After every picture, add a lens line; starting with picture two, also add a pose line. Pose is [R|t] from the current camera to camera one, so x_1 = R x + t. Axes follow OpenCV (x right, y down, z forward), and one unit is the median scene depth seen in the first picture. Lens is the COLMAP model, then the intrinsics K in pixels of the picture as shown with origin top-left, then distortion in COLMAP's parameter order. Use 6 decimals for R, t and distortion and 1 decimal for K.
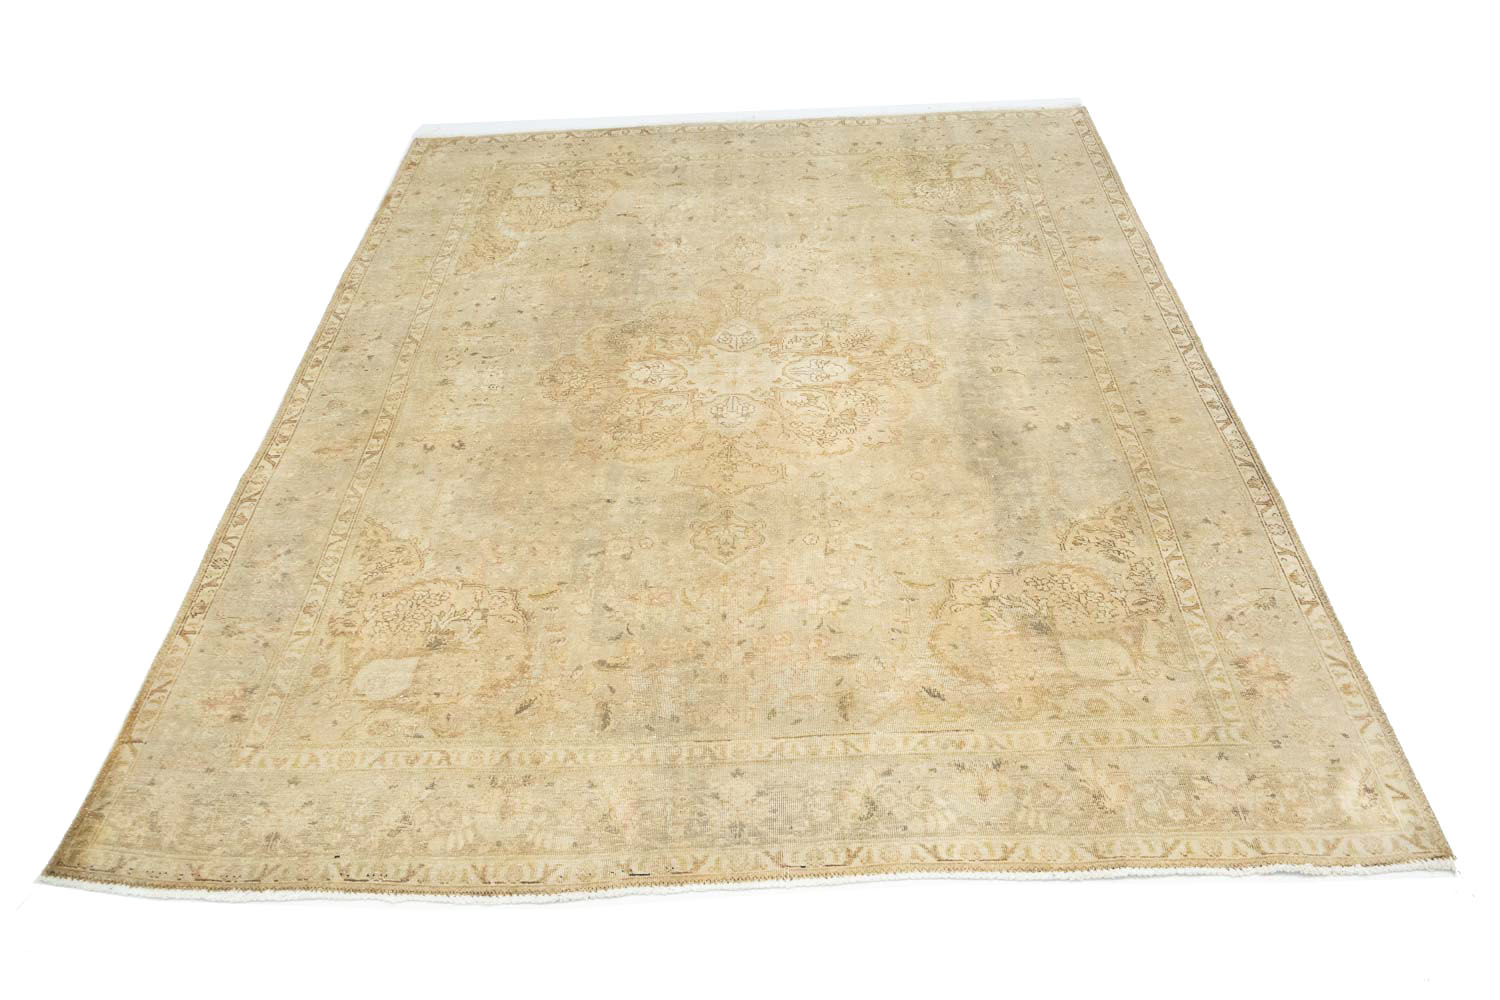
lens RADIAL K [[1234.0, 0, 742.8], [0, 1234.0, 498.6], [0, 0, 1]] dist [-0.001084, 0.001492]
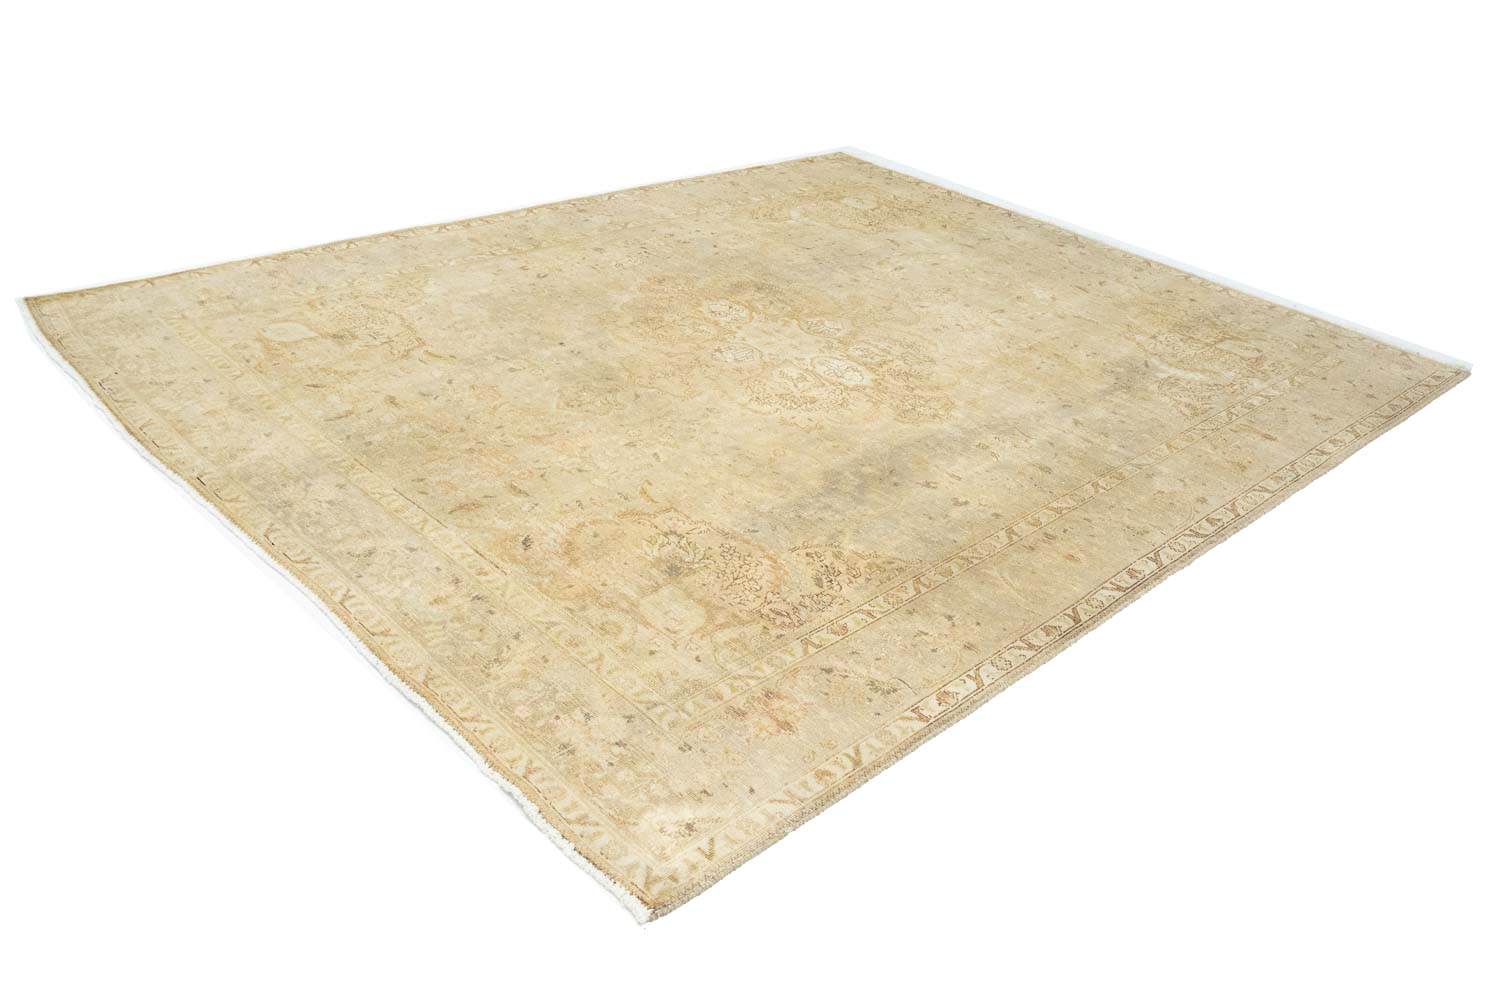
lens RADIAL K [[1234.0, 0, 739.7], [0, 1234.0, 504.7], [0, 0, 1]] dist [-0.001084, 0.001492]
pose [[0.689688, 0.464235, -0.555713, 0.702982], [-0.558553, 0.829469, -0.000285, 0.033980], [0.460814, 0.310592, 0.831374, 0.220217]]
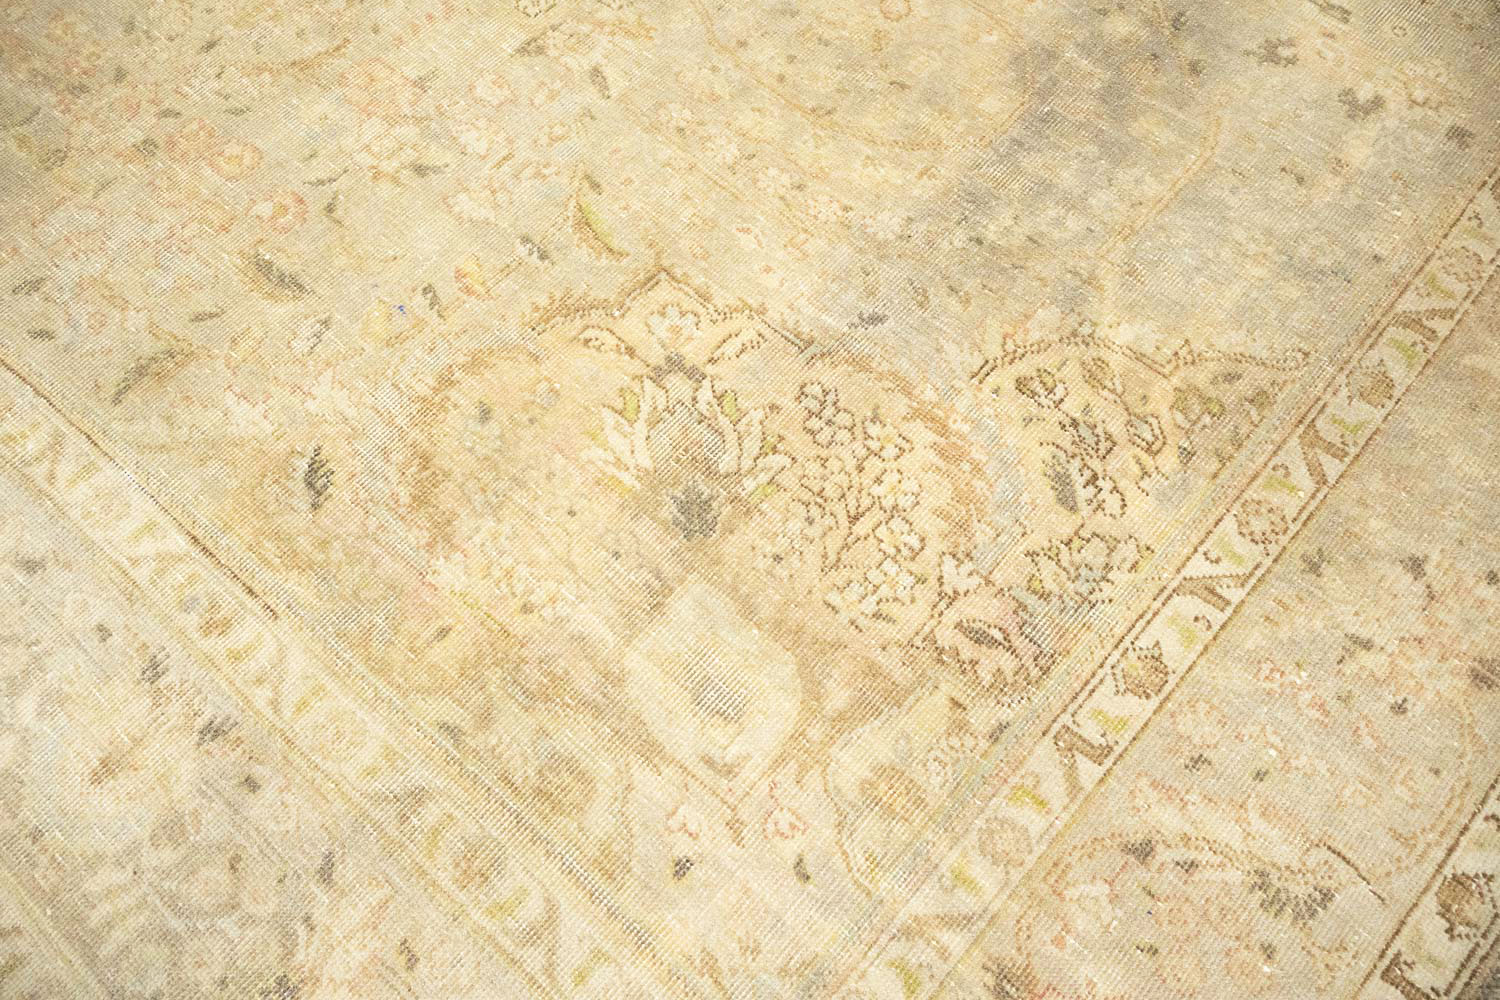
lens RADIAL K [[1234.0, 0, 746.6], [0, 1234.0, 503.5], [0, 0, 1]] dist [-0.001084, 0.001492]
pose [[0.753098, 0.608776, -0.249470, 0.313700], [-0.438825, 0.747319, 0.498946, -0.078462], [0.490180, -0.266281, 0.829950, 0.648514]]
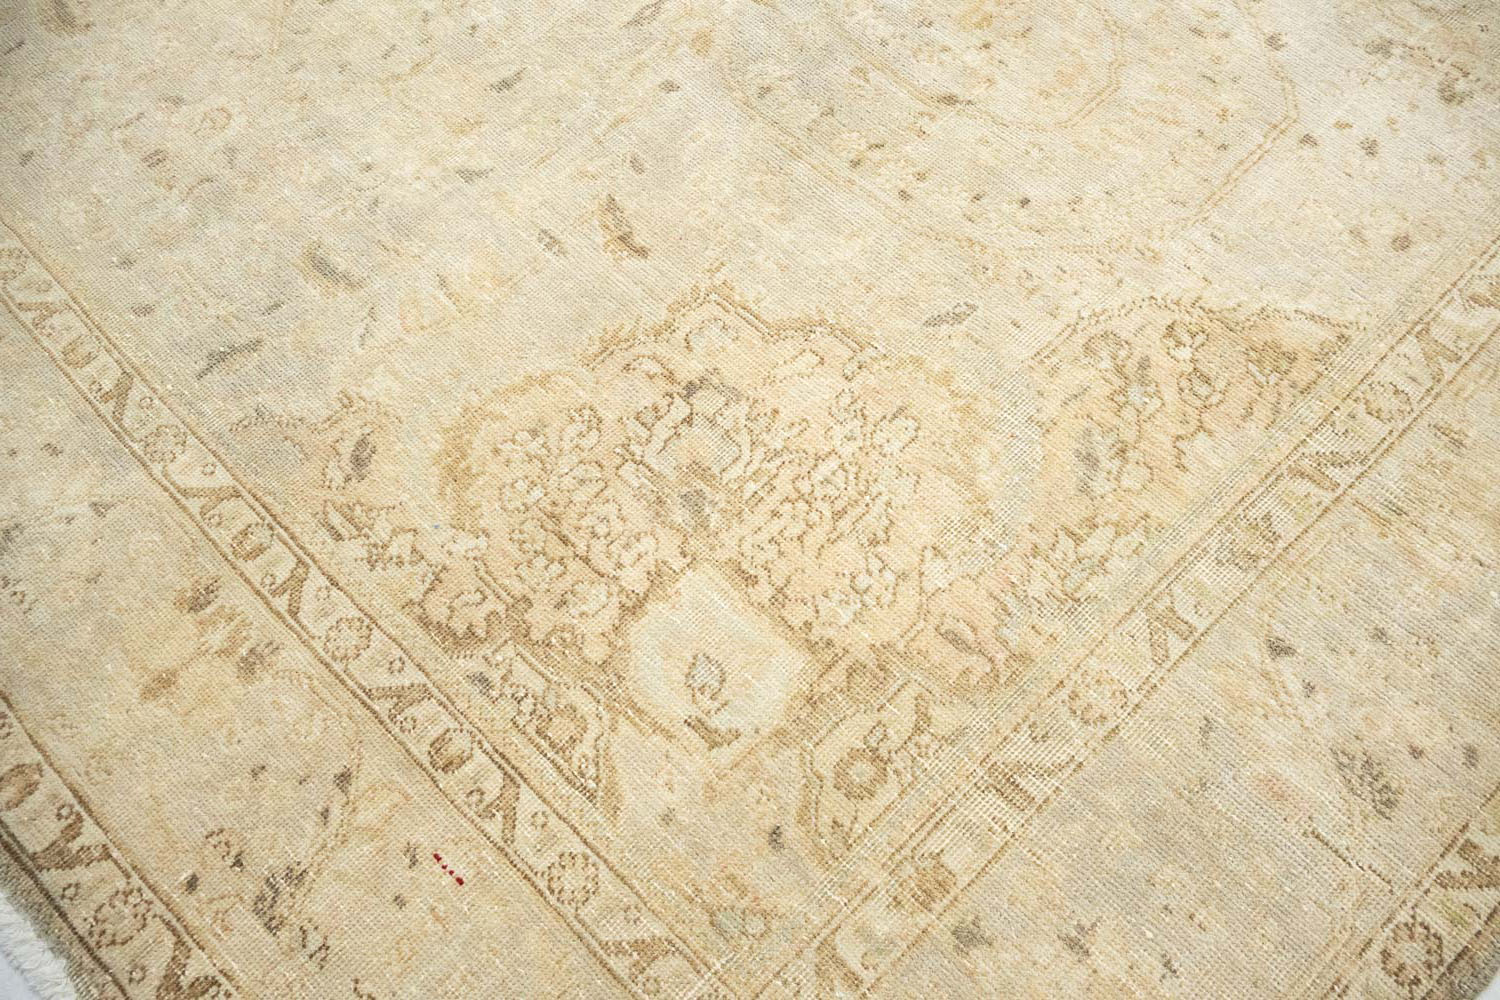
lens RADIAL K [[1234.0, 0, 737.5], [0, 1234.0, 500.3], [0, 0, 1]] dist [-0.001084, 0.001492]
pose [[-0.690933, -0.621089, 0.369946, -0.353945], [0.522642, -0.075601, 0.849194, -0.643445], [-0.499457, 0.780085, 0.376842, 1.334393]]
